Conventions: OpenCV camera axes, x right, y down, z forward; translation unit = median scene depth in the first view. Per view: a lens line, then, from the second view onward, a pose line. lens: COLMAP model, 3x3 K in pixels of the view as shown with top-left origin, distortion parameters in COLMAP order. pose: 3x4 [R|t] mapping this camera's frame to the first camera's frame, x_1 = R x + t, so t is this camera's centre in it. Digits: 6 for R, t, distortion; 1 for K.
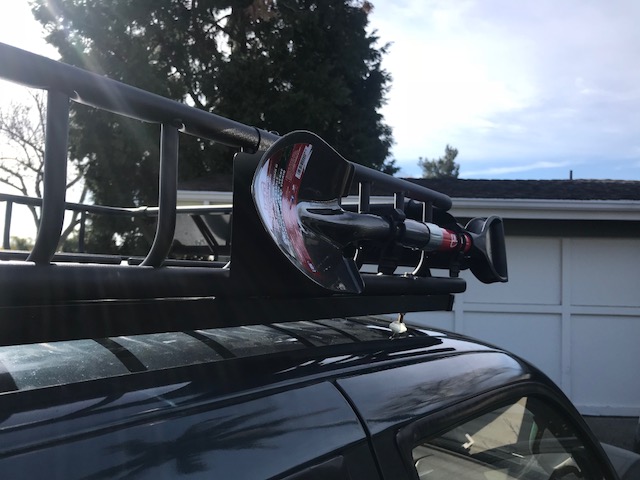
lens RADIAL K [[525.6, 0, 319.5], [0, 525.6, 233.6], [0, 0, 1]] dist [0.009187, 0.000080]
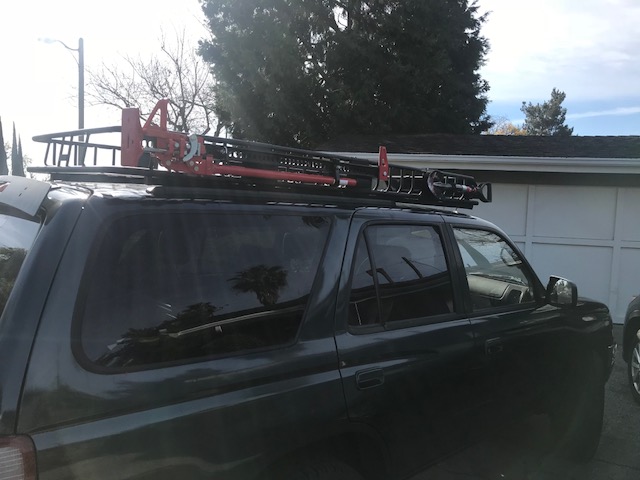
lens RADIAL K [[525.6, 0, 318.6], [0, 525.6, 236.0], [0, 0, 1]] dist [0.009187, 0.000080]
pose [[0.983752, 0.027750, -0.177375, -0.011420], [-0.008372, 0.993998, 0.109076, -0.004797], [0.179338, -0.105818, 0.978080, -0.220395]]
